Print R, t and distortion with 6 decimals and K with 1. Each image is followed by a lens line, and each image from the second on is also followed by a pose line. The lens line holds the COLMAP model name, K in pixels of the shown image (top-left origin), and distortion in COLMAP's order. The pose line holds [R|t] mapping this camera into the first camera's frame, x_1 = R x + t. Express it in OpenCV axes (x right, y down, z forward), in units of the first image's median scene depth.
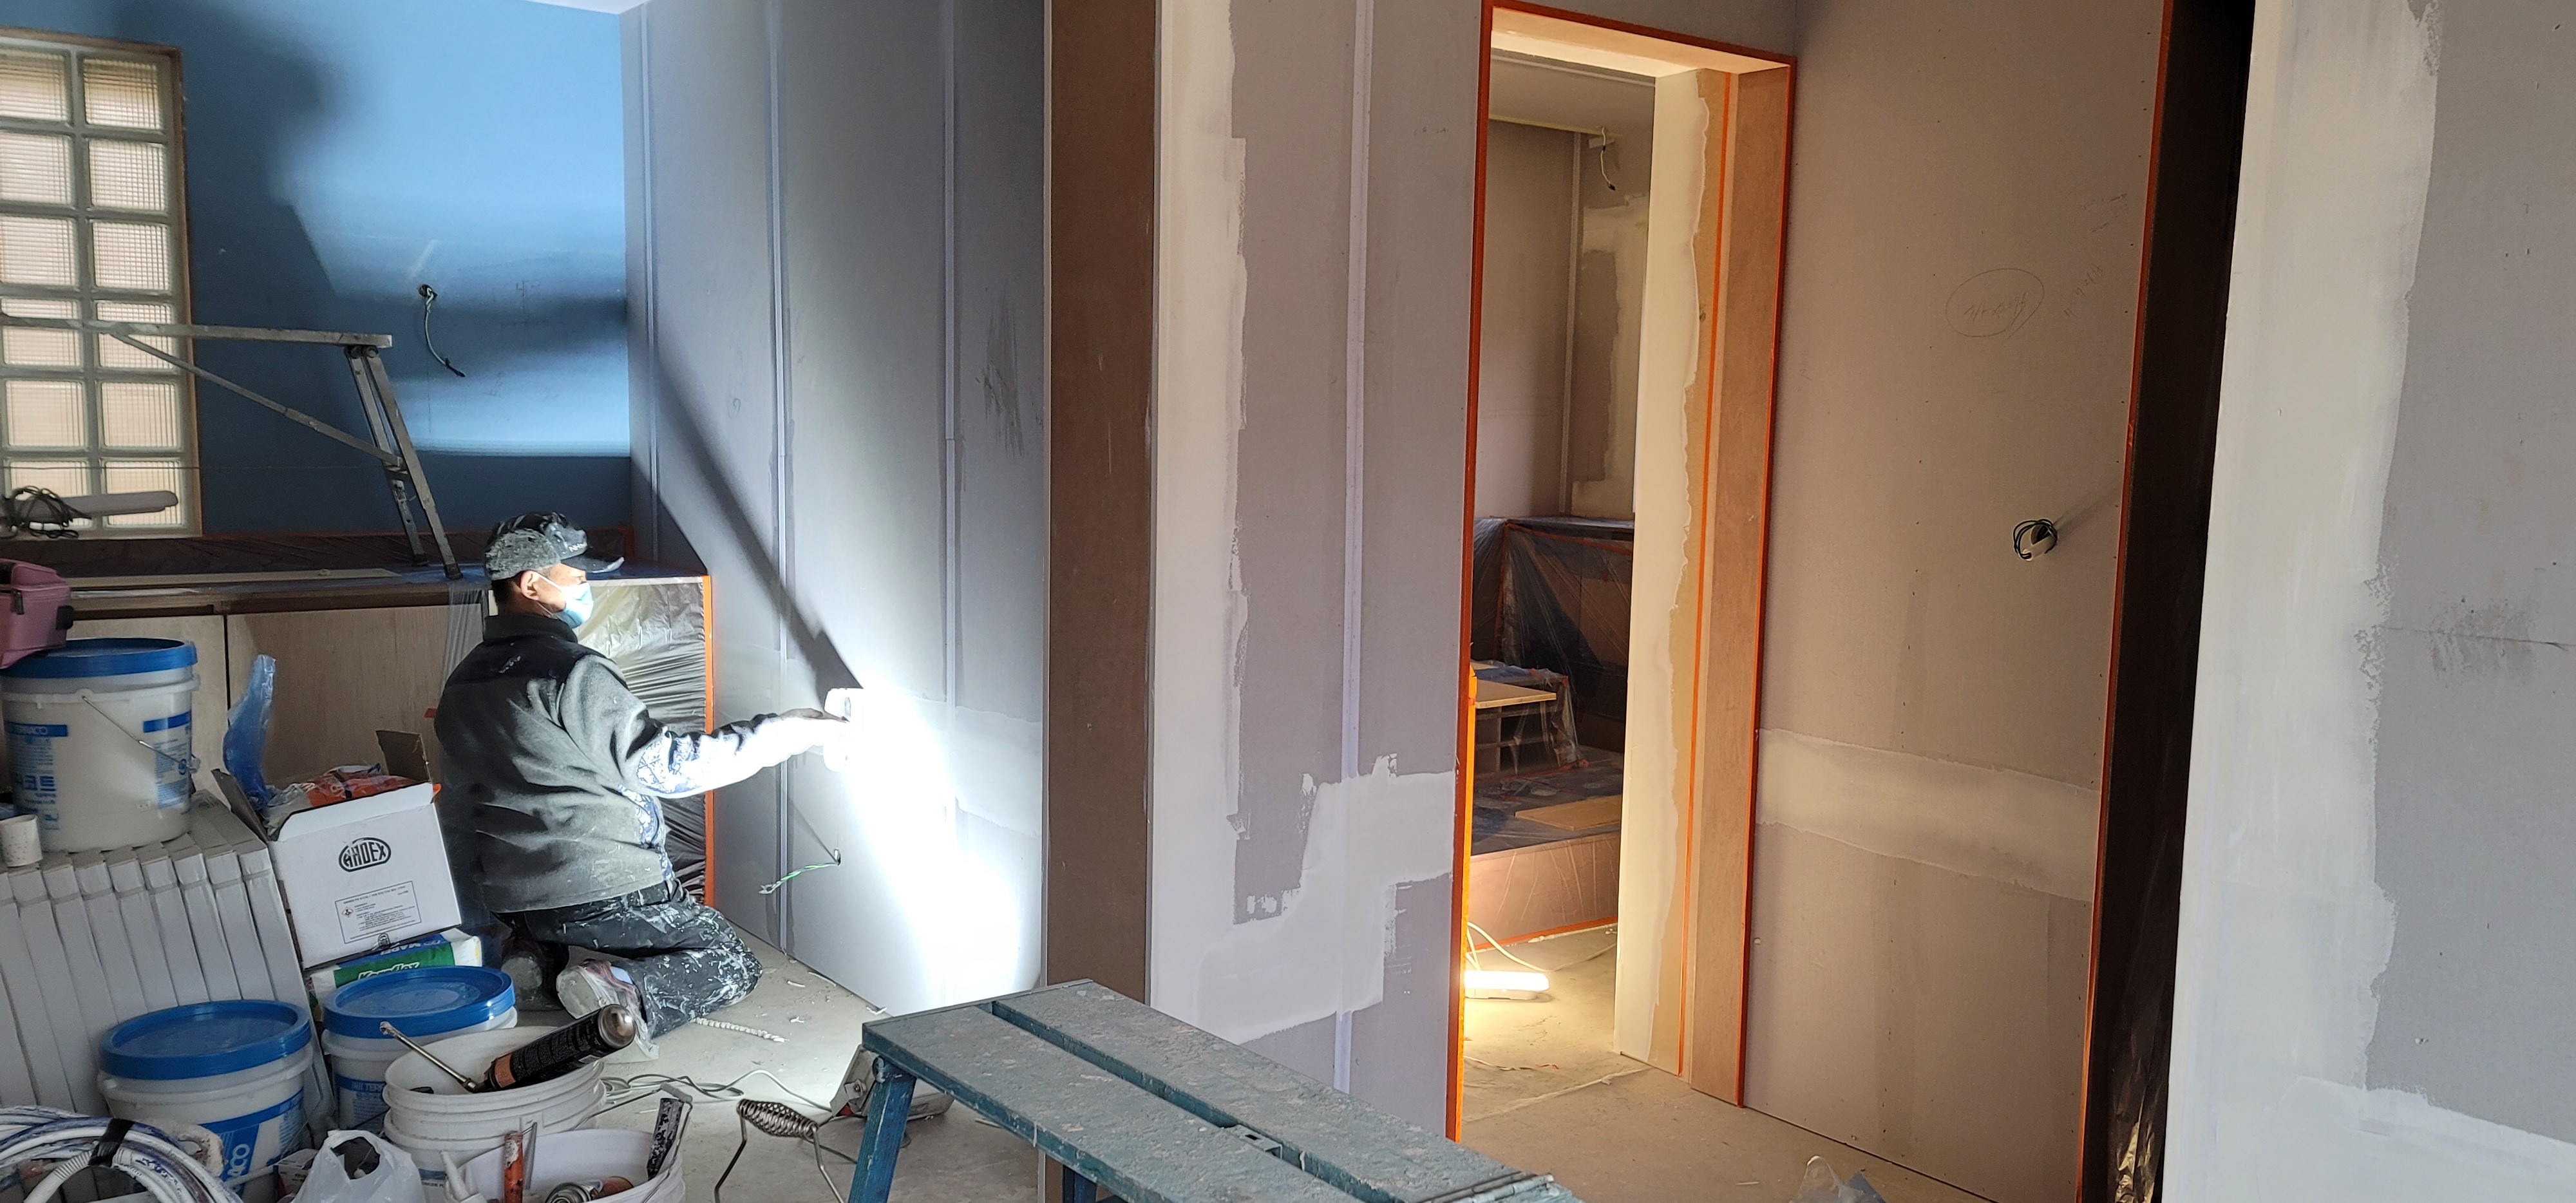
lens RADIAL K [[1902.5, 0, 1274.9], [0, 1902.5, 643.5], [0, 0, 1]] dist [0.024368, 0.006647]
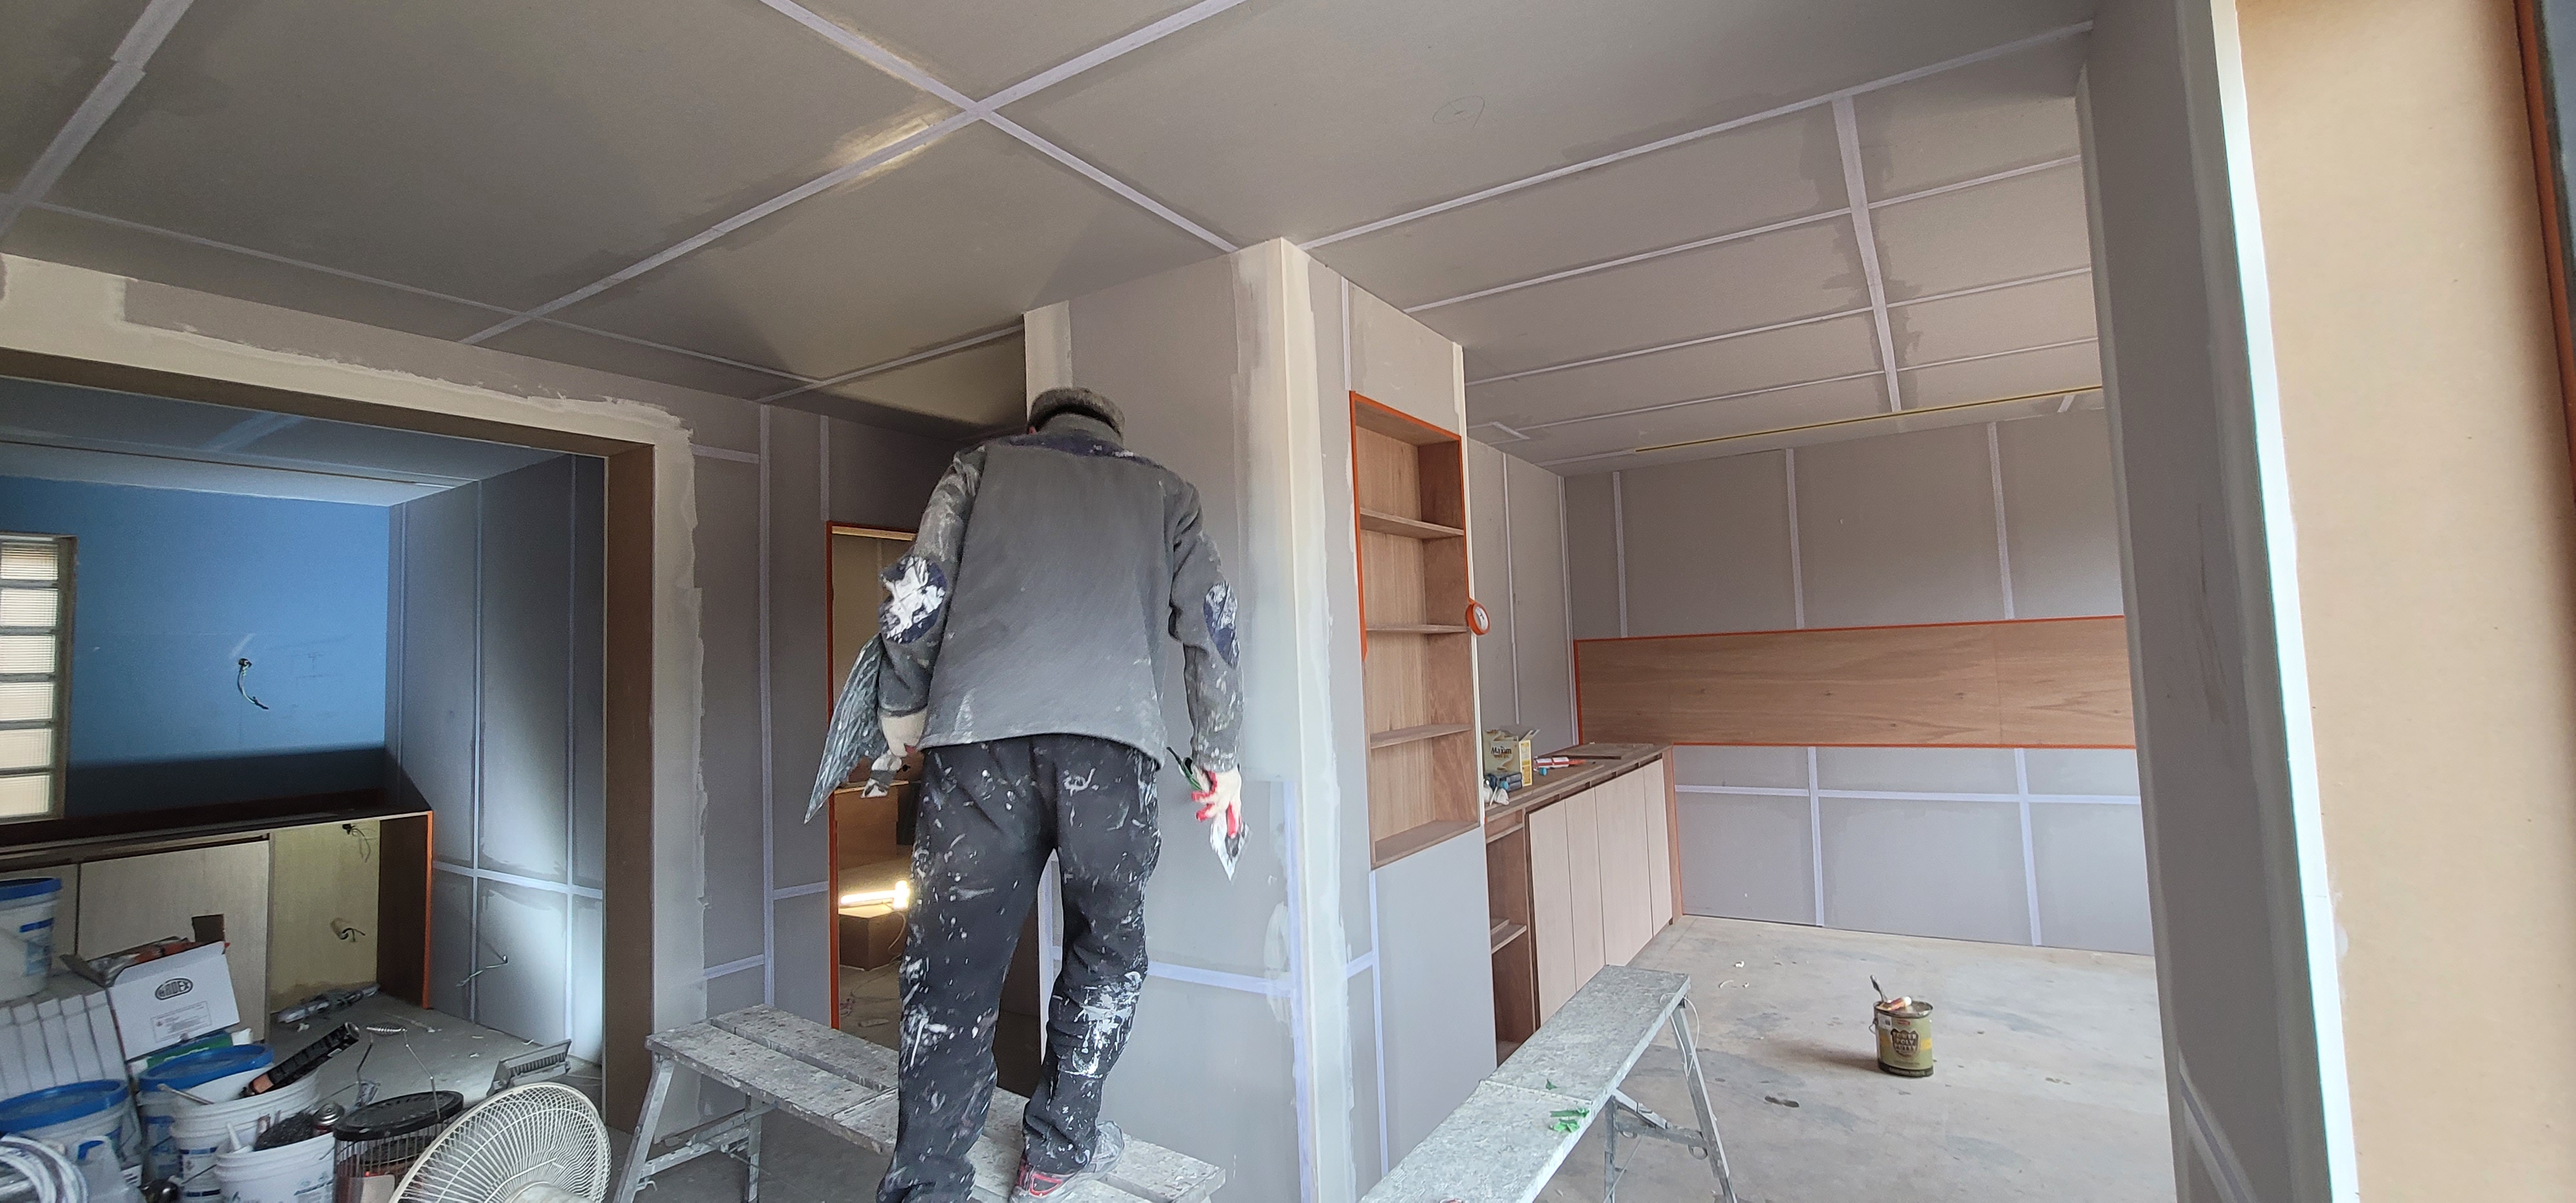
lens RADIAL K [[1060.8, 0, 1279.4], [0, 1060.8, 593.0], [0, 0, 1]] dist [-0.005888, 0.000384]
pose [[0.936339, -0.034879, 0.349360, 0.163530], [0.101945, 0.979192, -0.175470, 0.028470], [-0.335970, 0.199915, 0.920412, -0.332620]]
